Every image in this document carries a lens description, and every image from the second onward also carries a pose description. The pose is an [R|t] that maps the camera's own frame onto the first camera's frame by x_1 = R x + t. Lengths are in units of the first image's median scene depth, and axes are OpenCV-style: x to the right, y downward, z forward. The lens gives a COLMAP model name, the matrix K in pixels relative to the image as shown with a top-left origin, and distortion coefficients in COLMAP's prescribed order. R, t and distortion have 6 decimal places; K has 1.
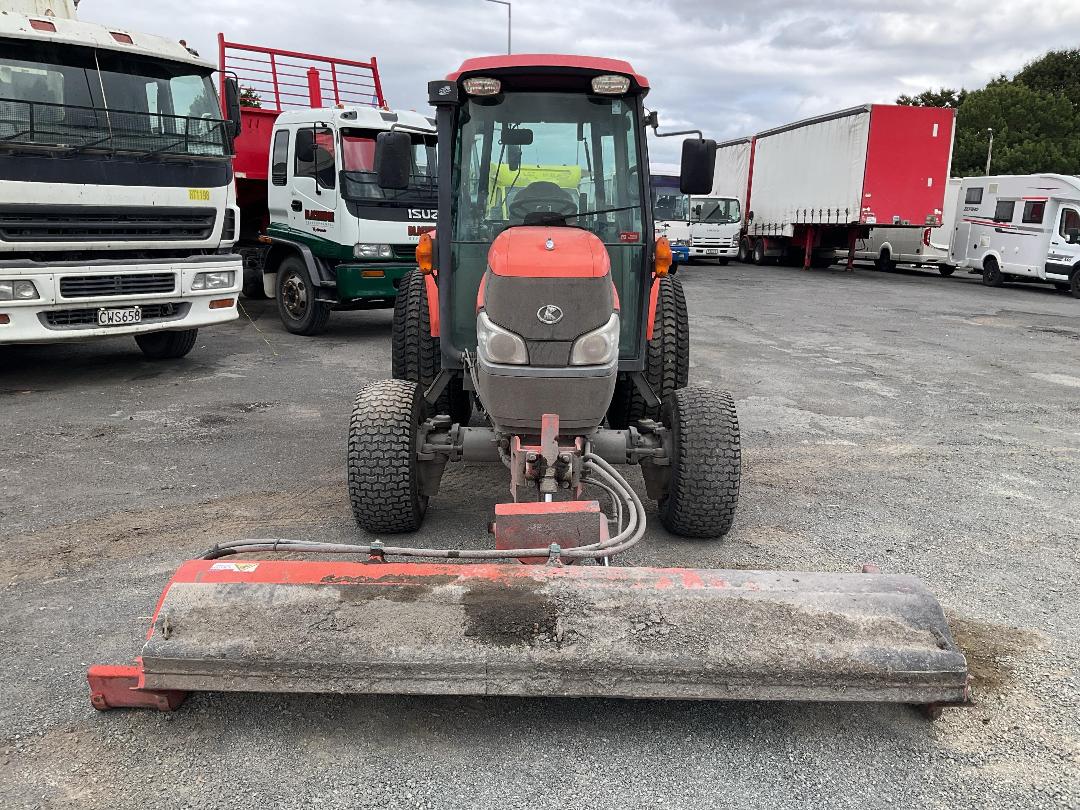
lens RADIAL K [[891.8, 0, 540.0], [0, 891.8, 405.0], [0, 0, 1]] dist [0.080845, -0.143475]
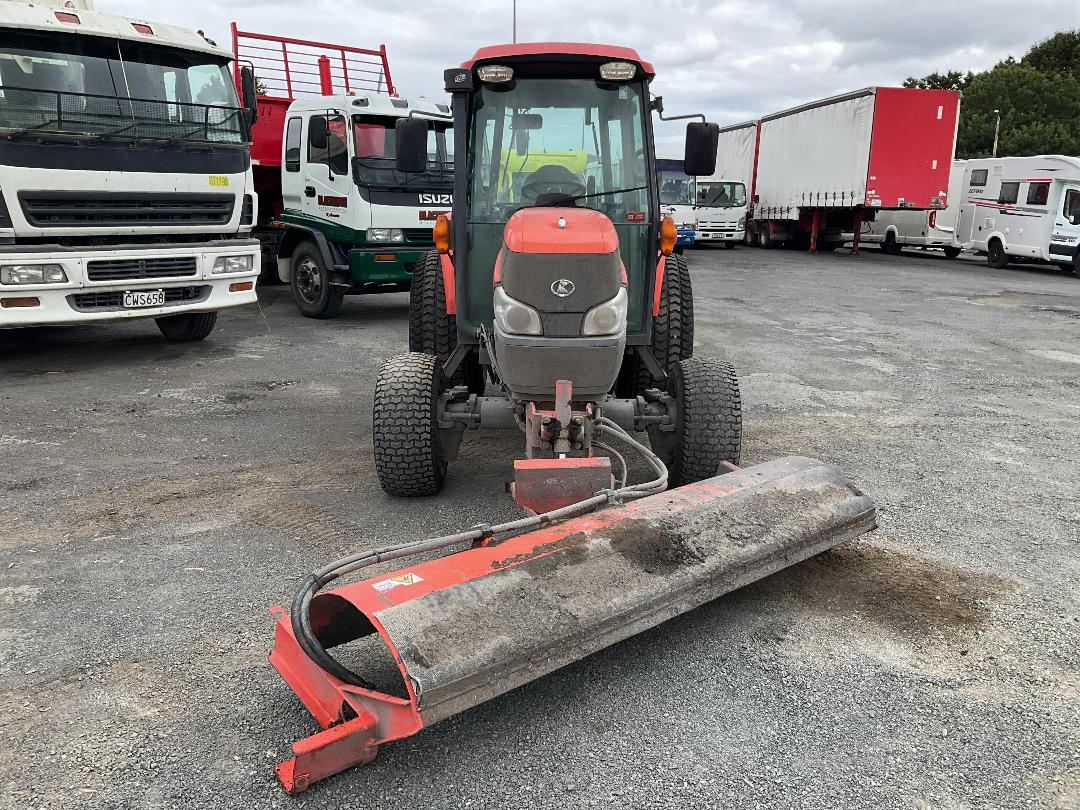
lens RADIAL K [[891.8, 0, 540.0], [0, 891.8, 405.0], [0, 0, 1]] dist [0.080845, -0.143475]
pose [[0.999957, -0.005746, -0.007237, -0.004190], [0.005852, 0.999875, 0.014711, 0.011015], [0.007151, -0.014753, 0.999866, -0.035404]]
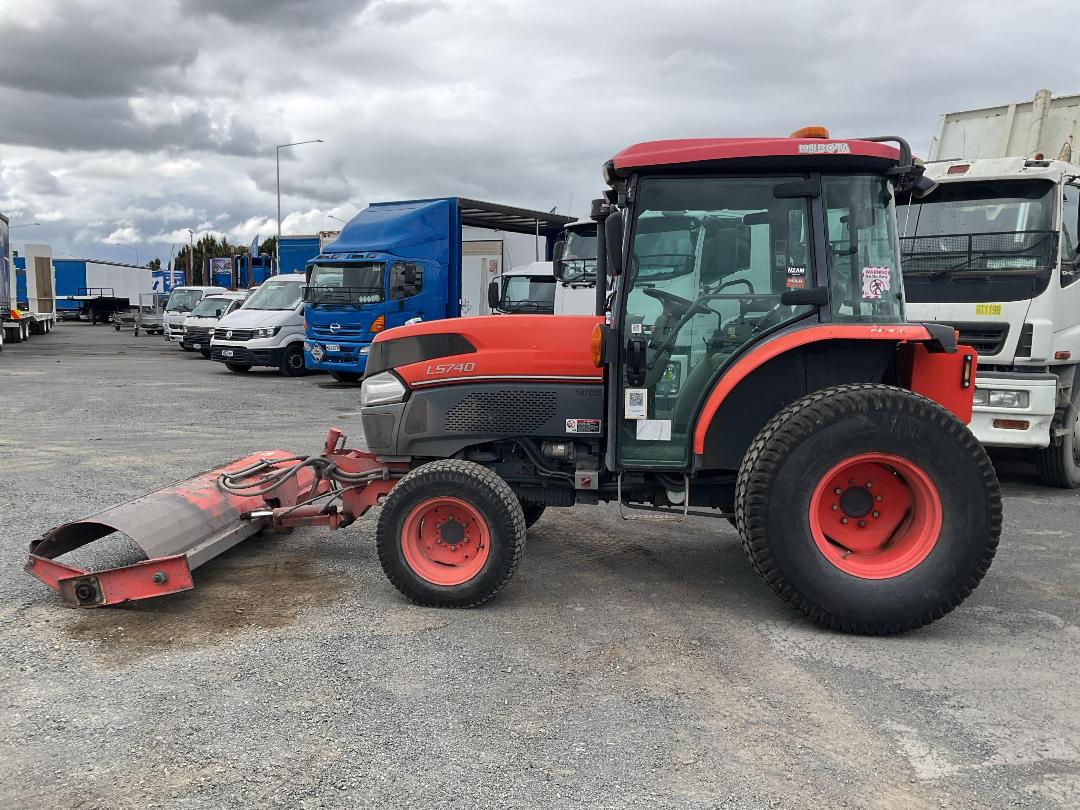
lens RADIAL K [[891.8, 0, 540.0], [0, 891.8, 405.0], [0, 0, 1]] dist [0.080845, -0.143475]
pose [[-0.098820, 0.066739, -0.992865, 0.689431], [-0.232854, 0.968497, 0.088277, -0.113814], [0.967478, 0.239916, -0.080167, 0.676393]]
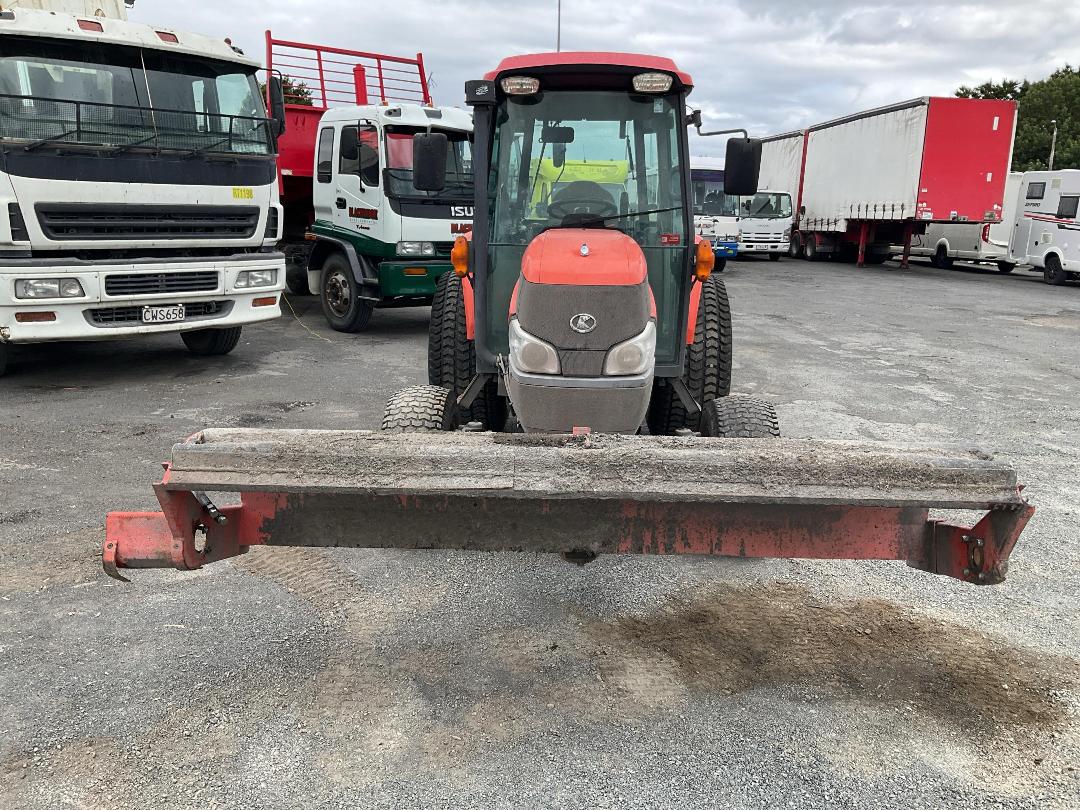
lens RADIAL K [[891.8, 0, 540.0], [0, 891.8, 405.0], [0, 0, 1]] dist [0.080845, -0.143475]
pose [[0.998601, 0.012053, -0.051483, 0.007410], [-0.011708, 0.999907, 0.007006, -0.008824], [0.051562, -0.006394, 0.998649, 0.014465]]
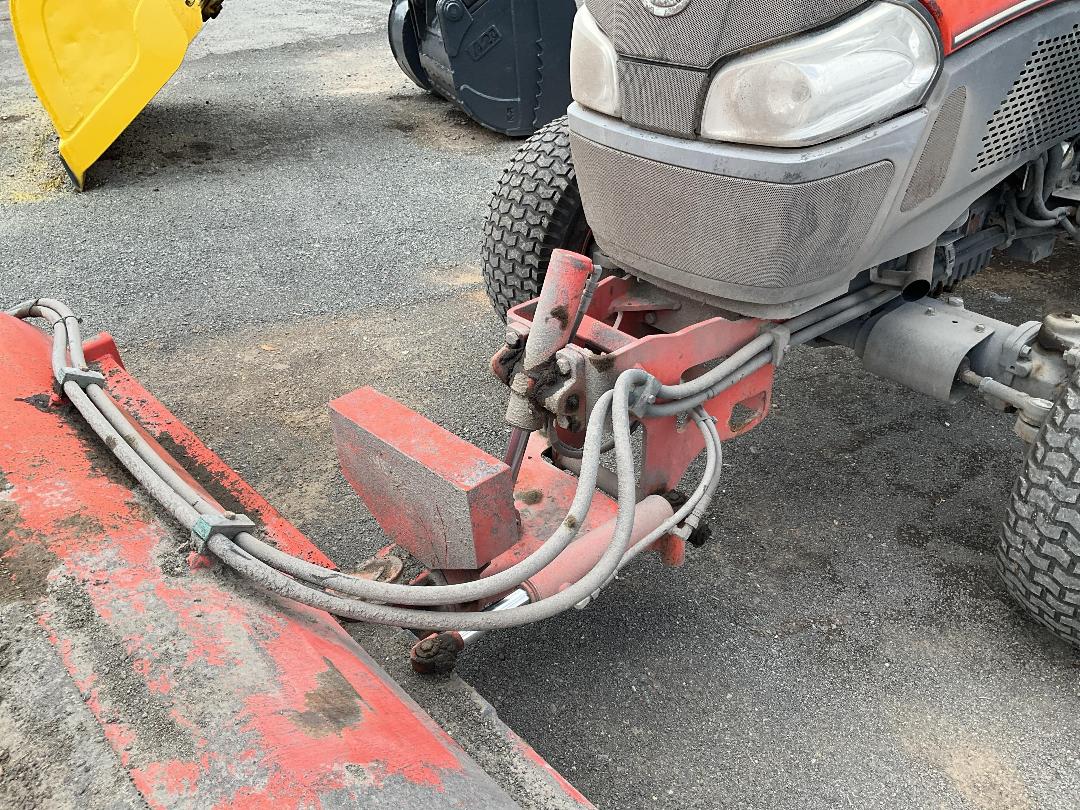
lens RADIAL K [[891.8, 0, 540.0], [0, 891.8, 405.0], [0, 0, 1]] dist [0.080845, -0.143475]
pose [[0.665393, 0.381475, -0.641662, 0.136564], [-0.149268, 0.910200, 0.386335, -0.038261], [0.731418, -0.161285, 0.662583, 0.326609]]
